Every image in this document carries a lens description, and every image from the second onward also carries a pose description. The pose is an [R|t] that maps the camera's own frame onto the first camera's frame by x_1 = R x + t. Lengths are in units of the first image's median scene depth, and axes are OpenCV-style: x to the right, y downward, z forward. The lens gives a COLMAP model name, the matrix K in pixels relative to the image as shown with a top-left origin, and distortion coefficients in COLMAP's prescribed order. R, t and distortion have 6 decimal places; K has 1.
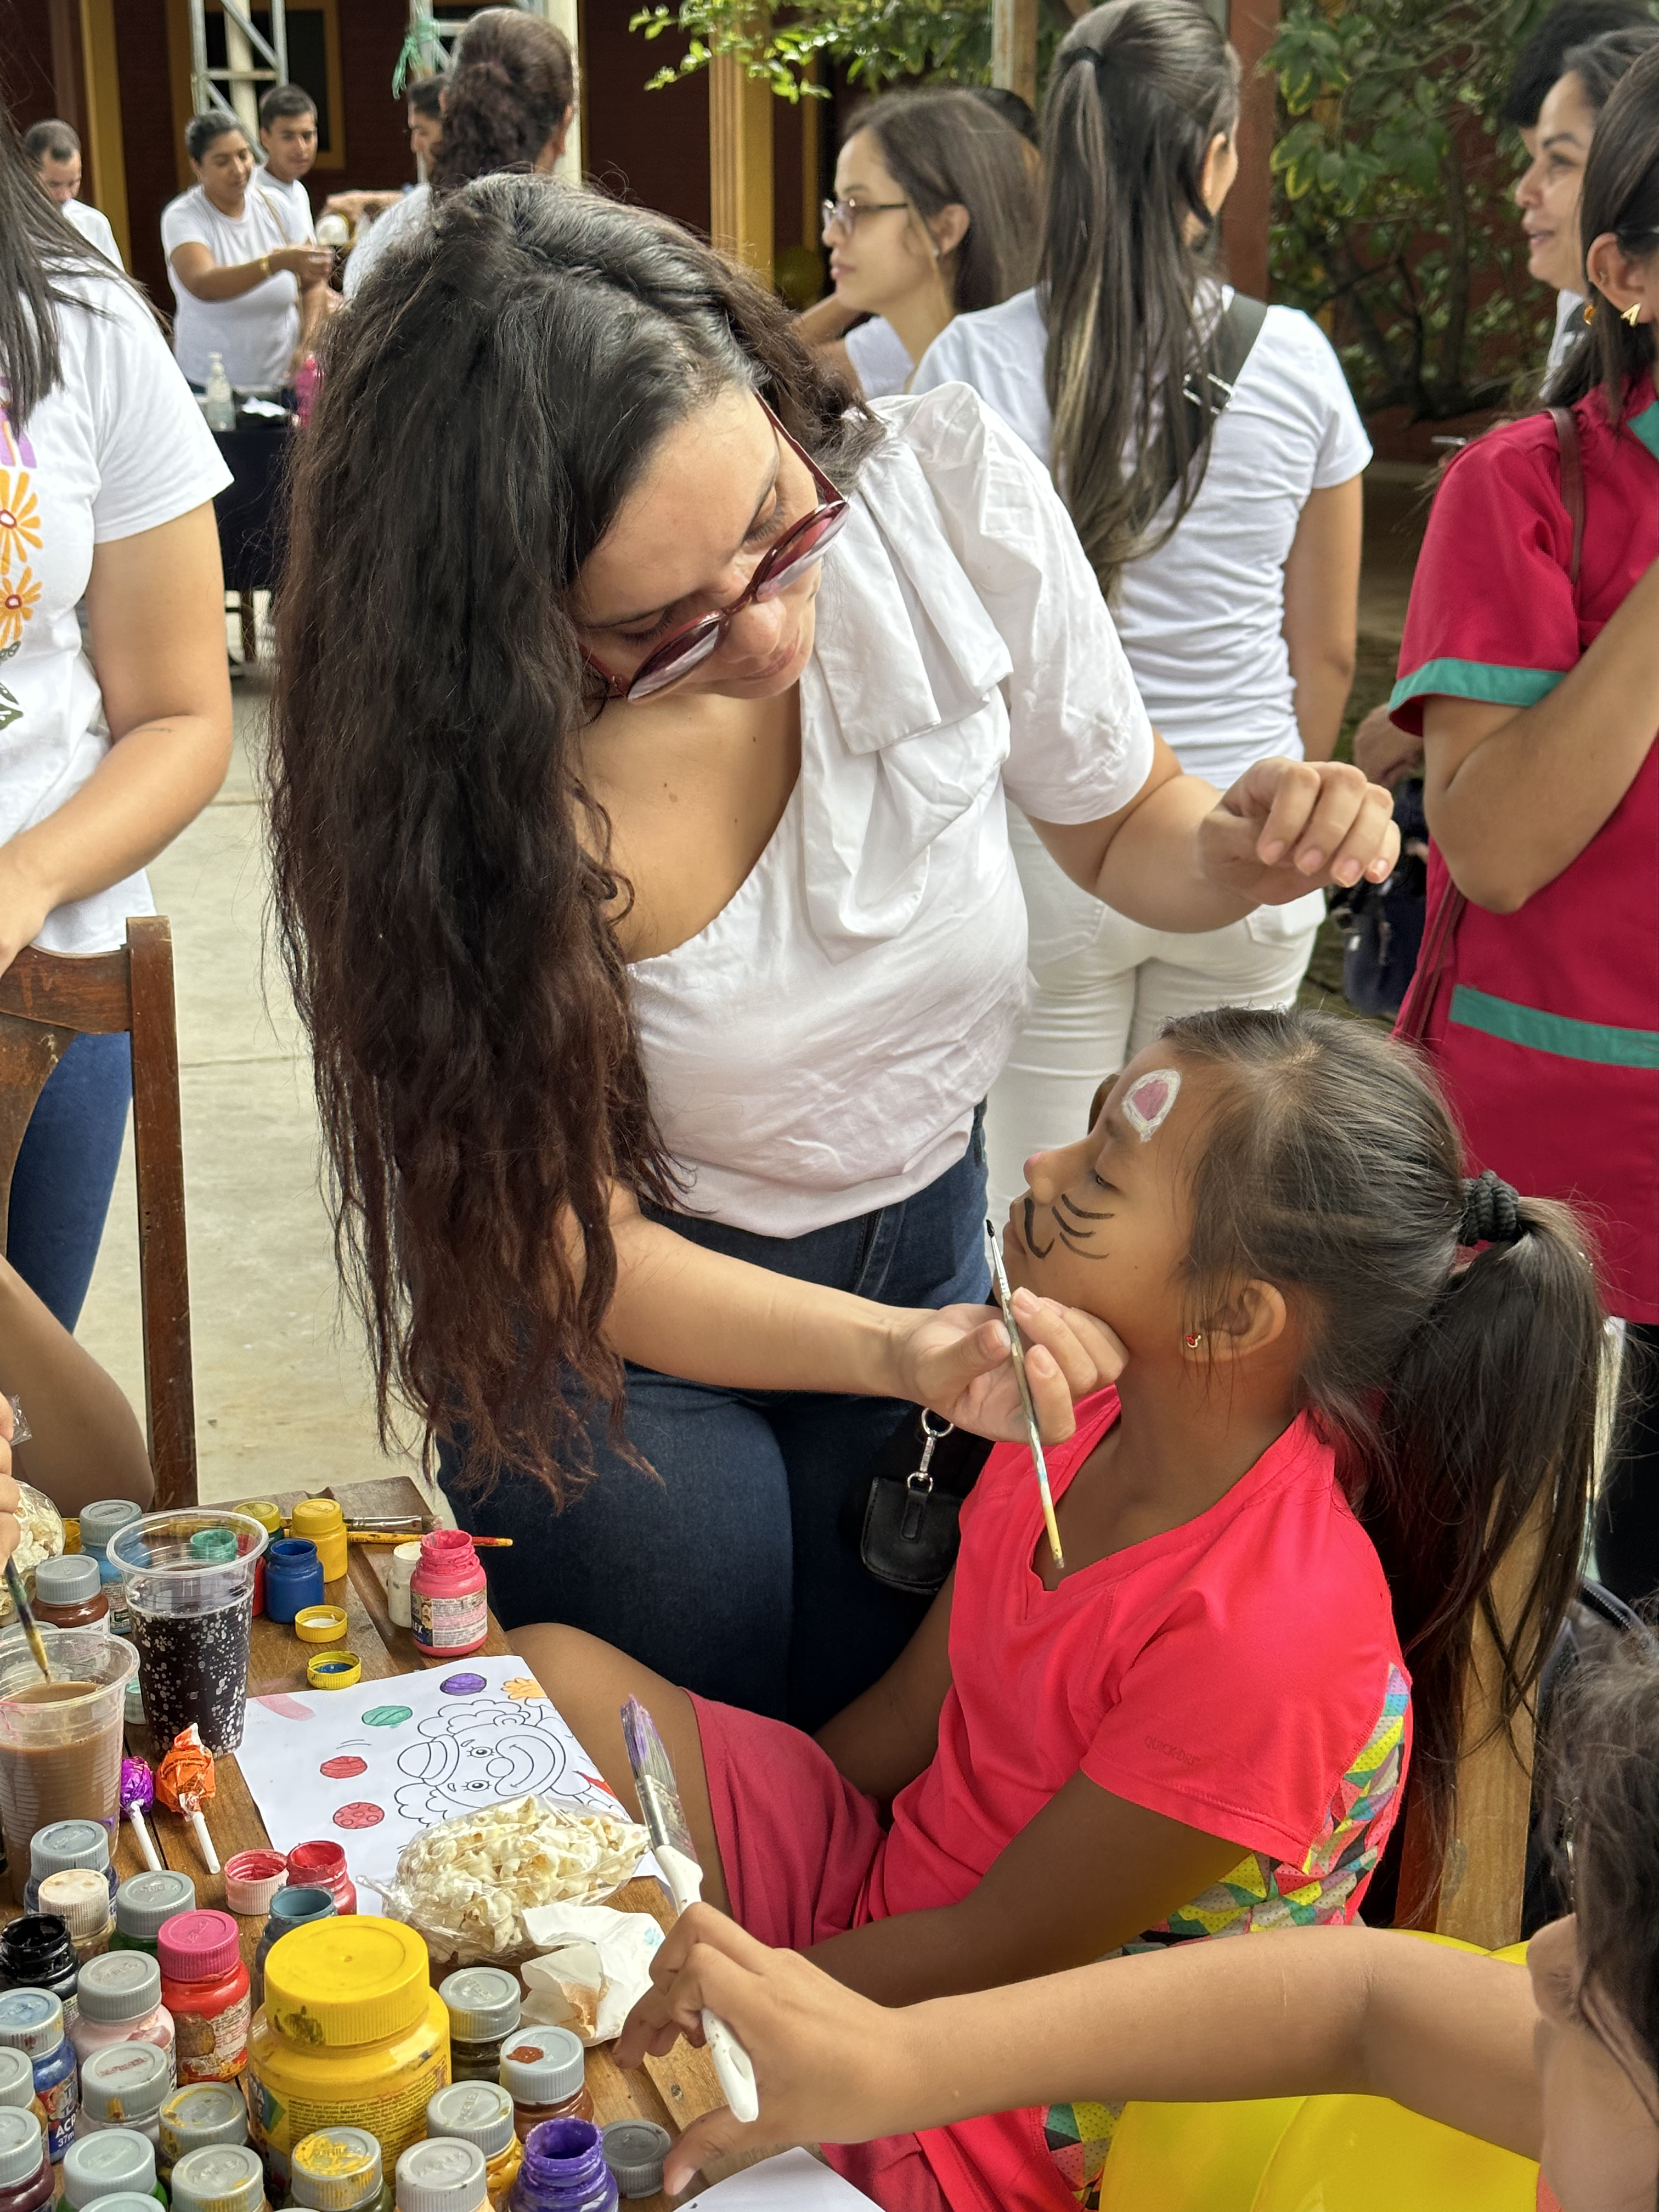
lens RADIAL K [[3001.2, 0, 829.5], [0, 3001.2, 1106.0], [0, 0, 1]] dist [0.416346, -0.873079]
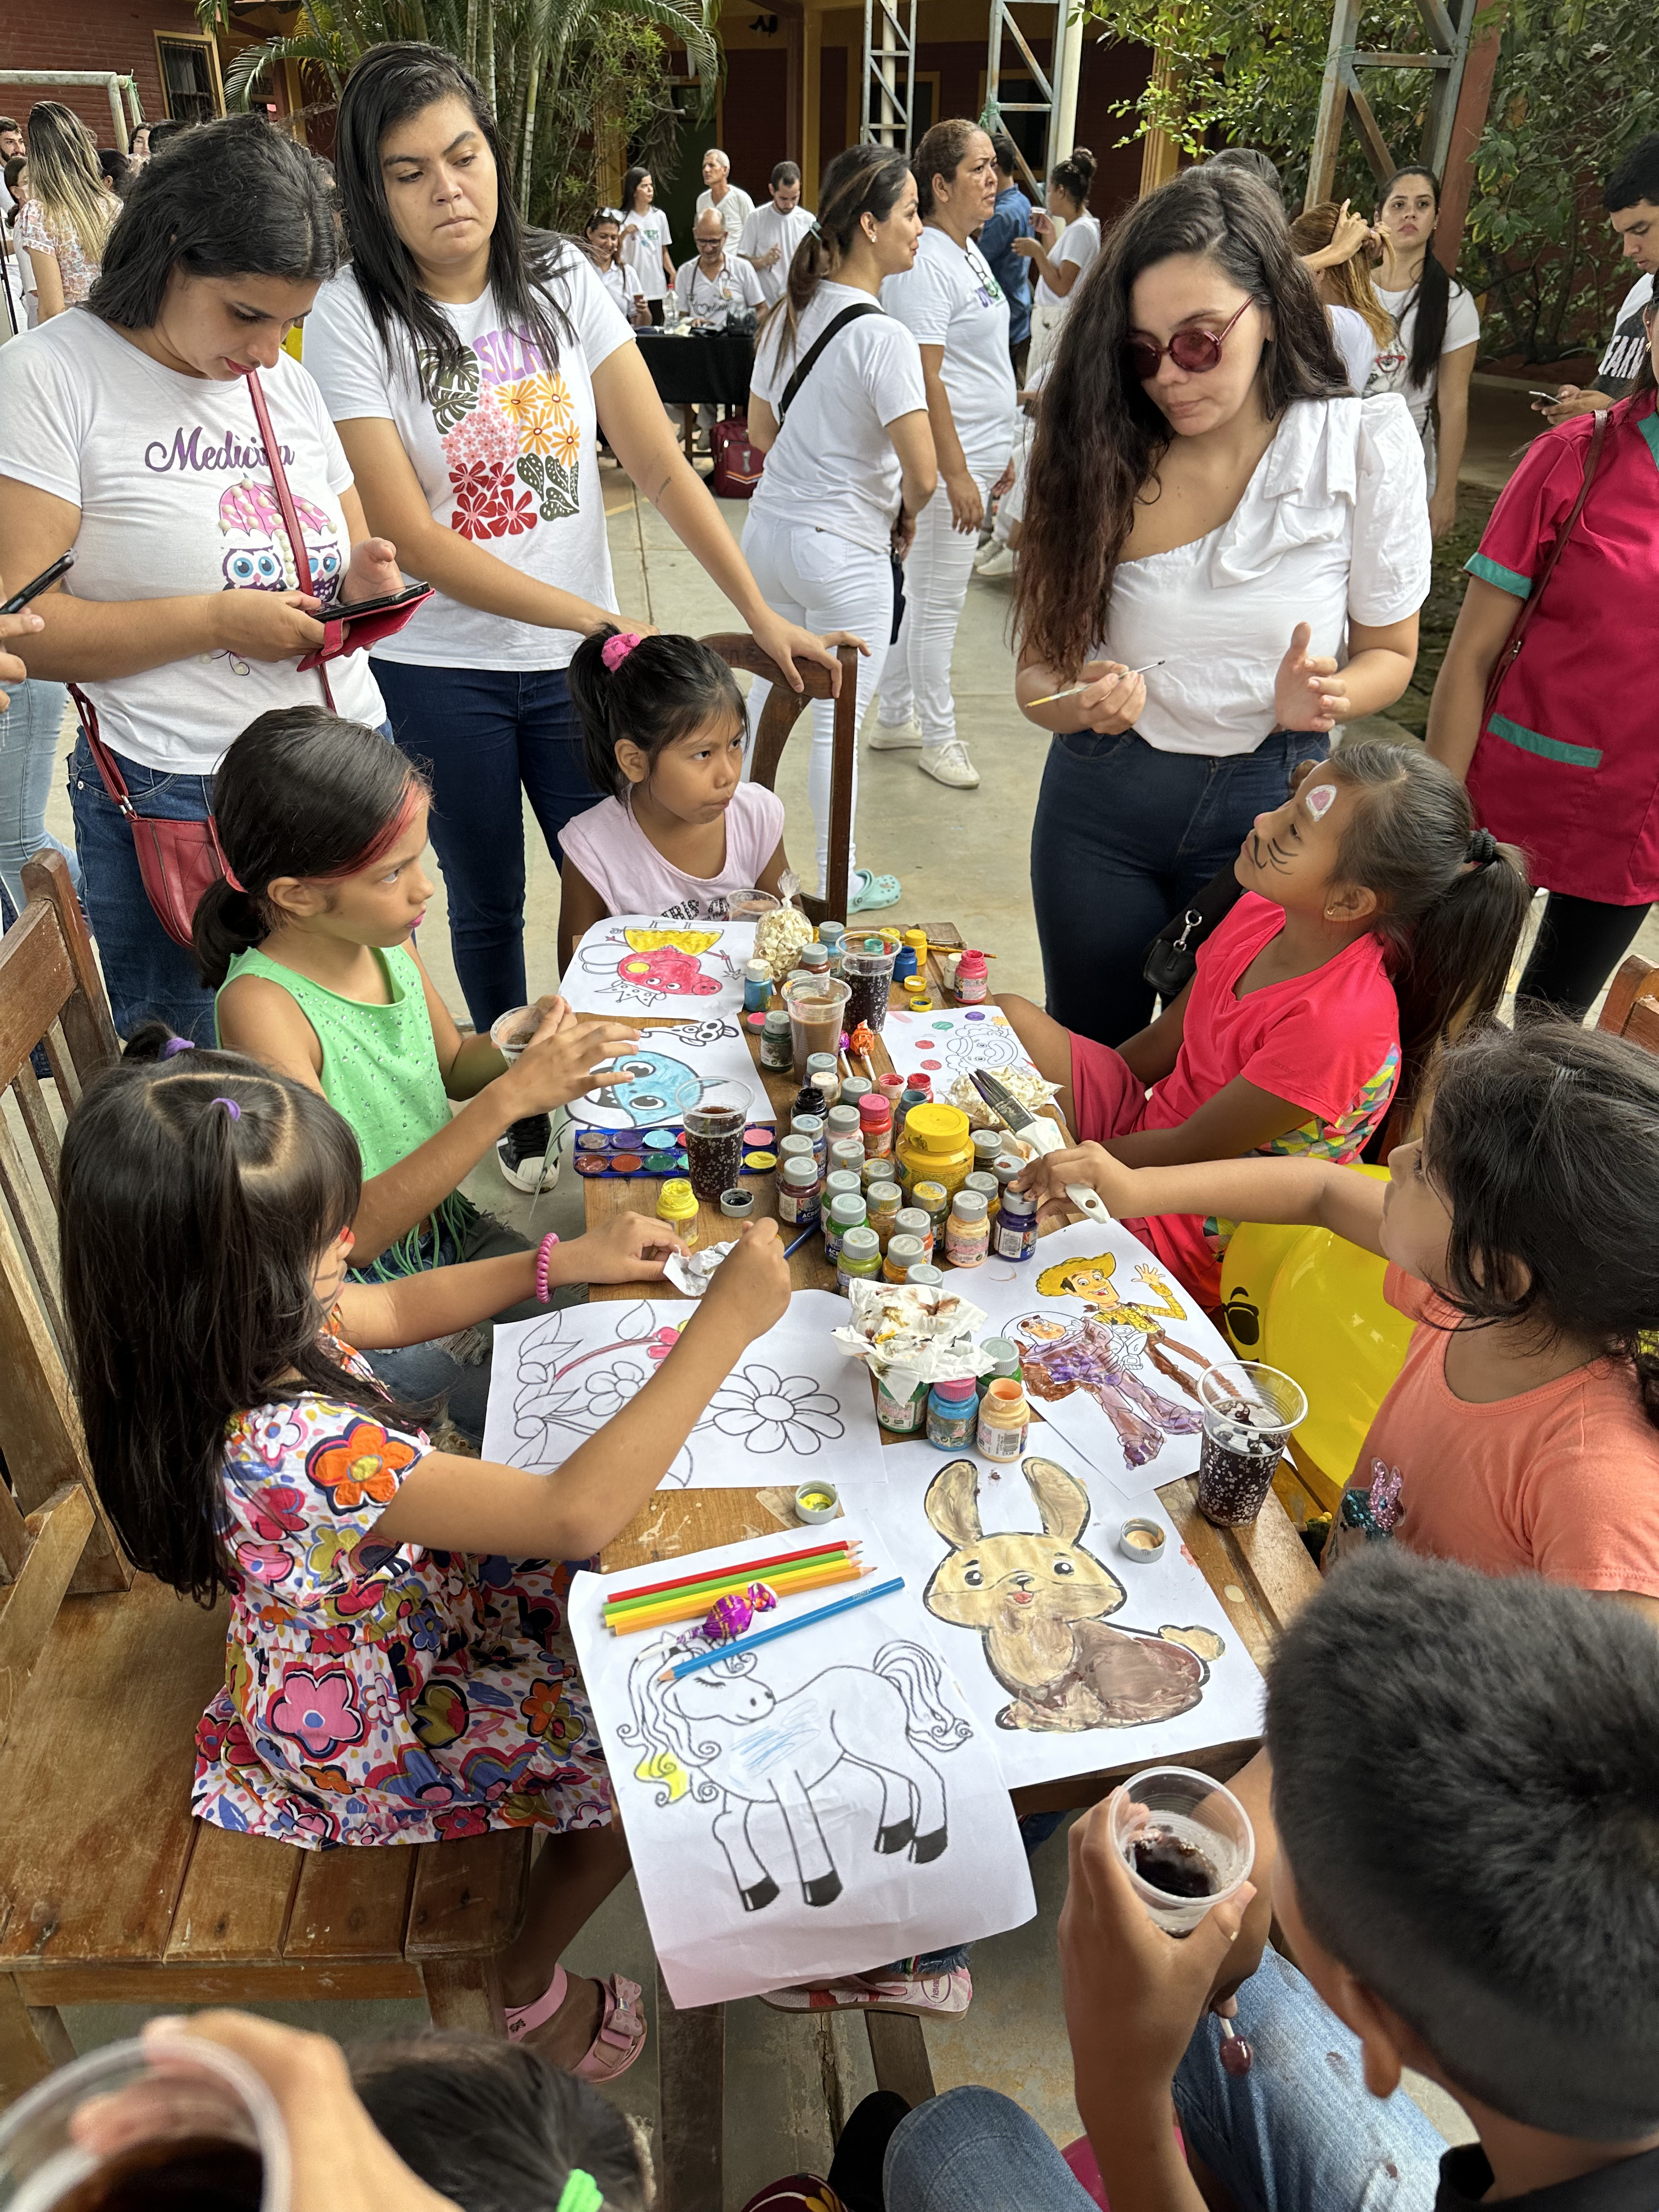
lens RADIAL K [[1561.5, 0, 829.5], [0, 1561.5, 1106.0], [0, 0, 1]] dist [0.054061, -0.004361]
pose [[0.980903, 0.109923, -0.160455, -0.031763], [-0.066645, 0.964992, 0.253670, -0.038654], [0.182722, -0.238132, 0.953890, -0.167783]]
